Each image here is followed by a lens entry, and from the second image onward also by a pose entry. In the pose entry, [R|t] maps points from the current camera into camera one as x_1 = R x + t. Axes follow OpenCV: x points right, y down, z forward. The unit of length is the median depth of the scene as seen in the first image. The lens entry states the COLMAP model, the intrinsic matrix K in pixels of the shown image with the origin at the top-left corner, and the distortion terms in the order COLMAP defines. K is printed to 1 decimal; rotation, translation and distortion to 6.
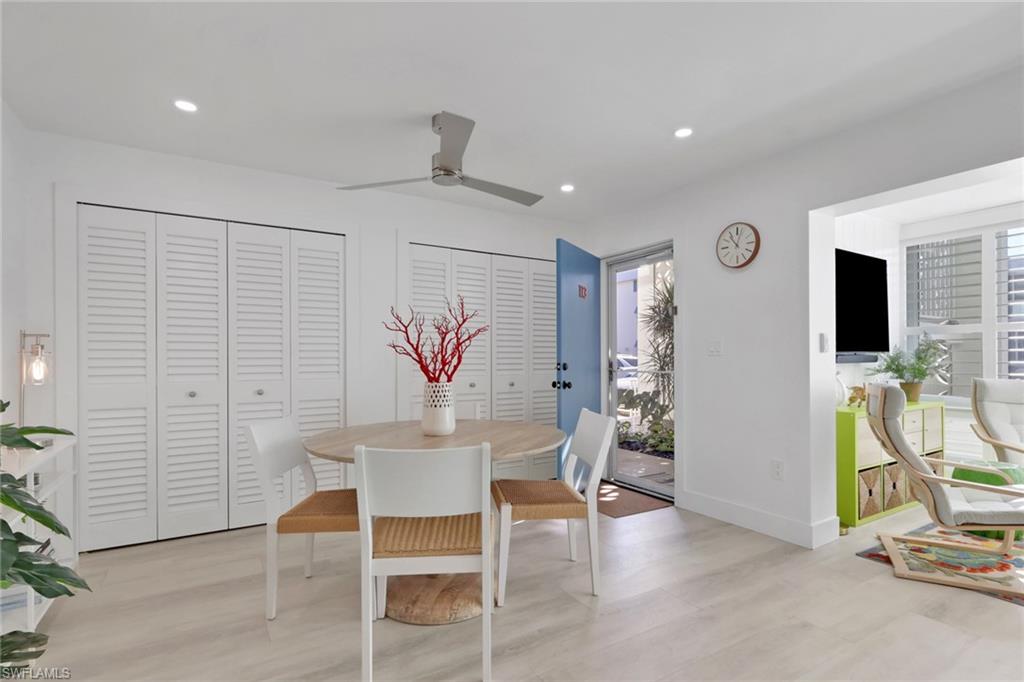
lens RADIAL K [[492.6, 0, 511.9], [0, 492.6, 360.3], [0, 0, 1]] dist [-0.001223, -0.000647]
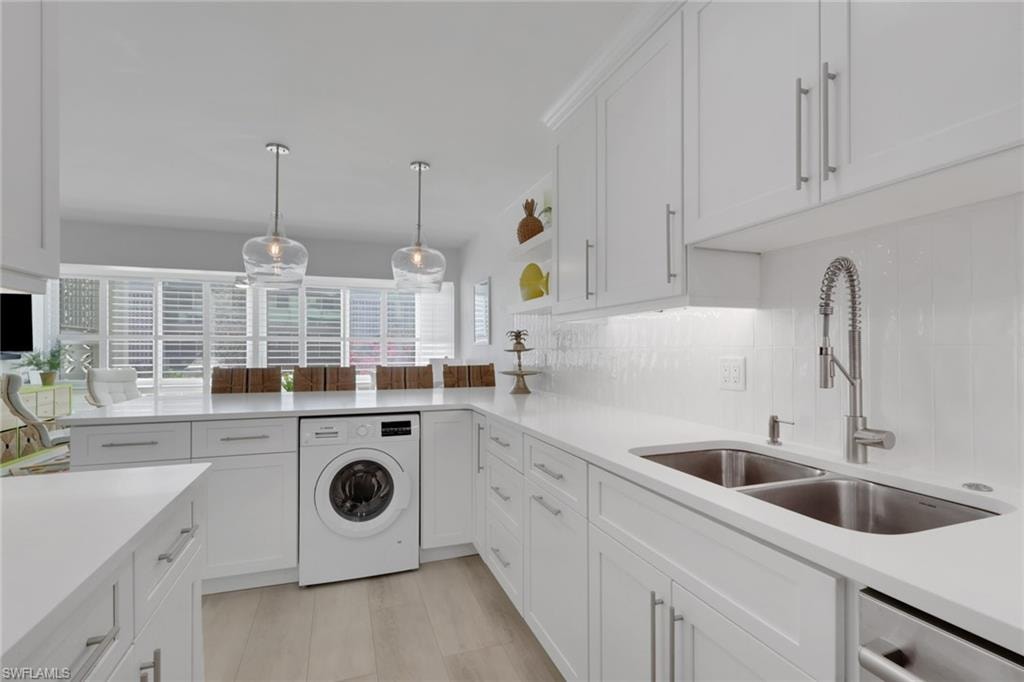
lens RADIAL K [[477.5, 0, 513.8], [0, 477.5, 349.1], [0, 0, 1]] dist [-0.000548, -0.000359]
pose [[0.186612, 0.010739, 0.982375, -0.404417], [-0.002077, 0.999942, -0.010537, -0.015642], [-0.982431, -0.000074, 0.186624, -0.767357]]
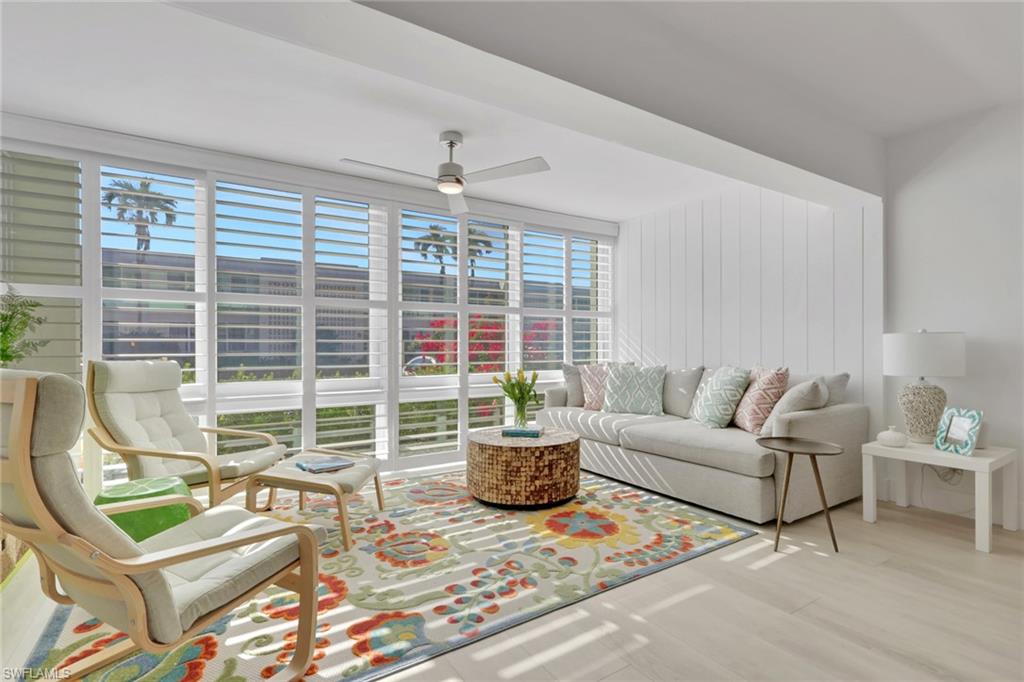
lens RADIAL K [[485.6, 0, 516.3], [0, 485.6, 350.7], [0, 0, 1]] dist [-0.002449, 0.000388]
pose [[-0.038542, -0.000014, 0.999257, 0.265698], [0.005257, 0.999986, 0.000217, 0.027259], [-0.999243, 0.005261, -0.038542, 0.468322]]
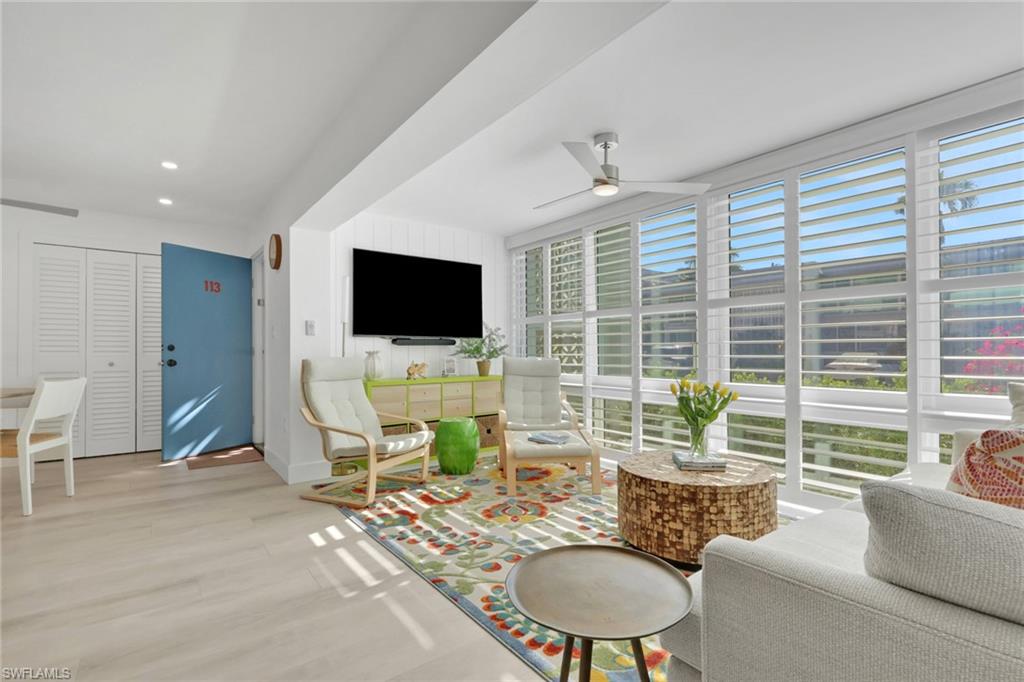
lens RADIAL K [[477.5, 0, 513.8], [0, 477.5, 349.1], [0, 0, 1]] dist [-0.000548, -0.000359]
pose [[0.993944, 0.001287, 0.109882, 0.886558], [-0.000907, 0.999993, -0.003513, 0.021480], [-0.109886, 0.003392, 0.993938, -0.279626]]
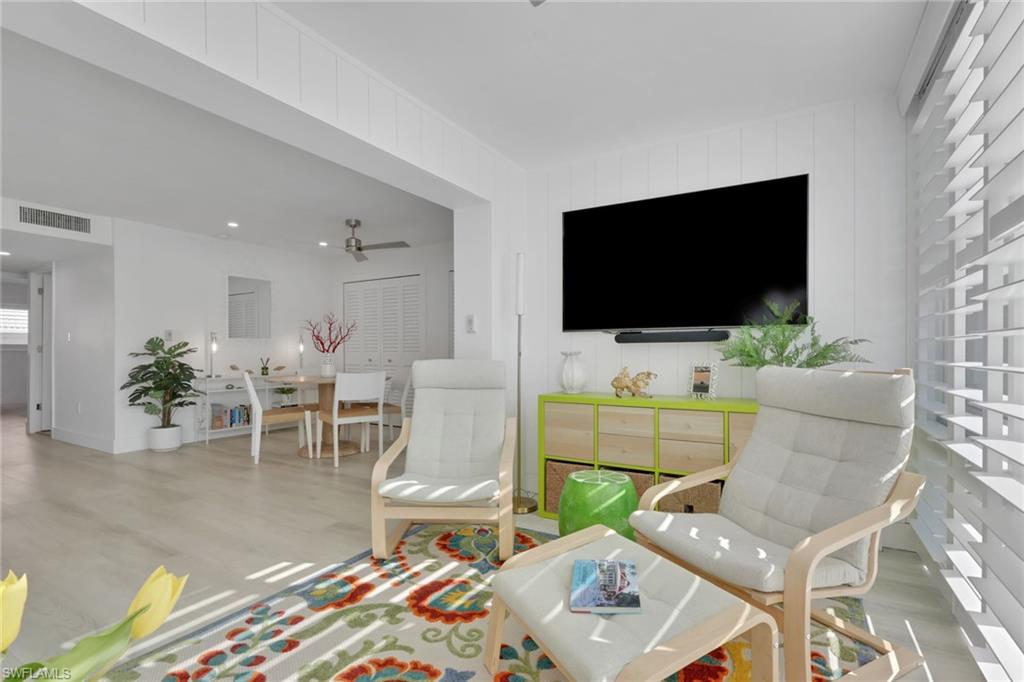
lens RADIAL K [[477.5, 0, 513.8], [0, 477.5, 349.1], [0, 0, 1]] dist [-0.000548, -0.000359]
pose [[0.470603, -0.001325, -0.882344, 1.392120], [-0.002010, 0.999995, -0.002574, 0.020944], [0.882343, 0.002984, 0.470598, 0.497535]]
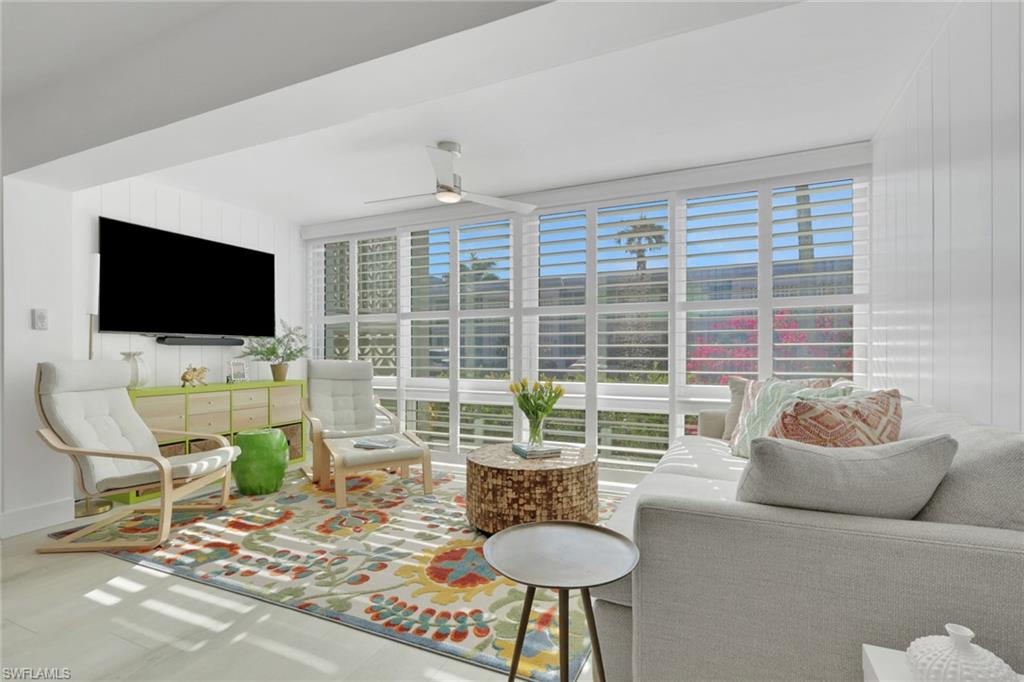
lens RADIAL K [[488.9, 0, 516.2], [0, 488.9, 353.6], [0, 0, 1]] dist [0.002980, 0.000548]
pose [[0.824511, 0.005212, 0.565821, 0.735936], [-0.005278, 0.999985, -0.001520, 0.023491], [-0.565821, -0.001733, 0.824526, -0.266372]]
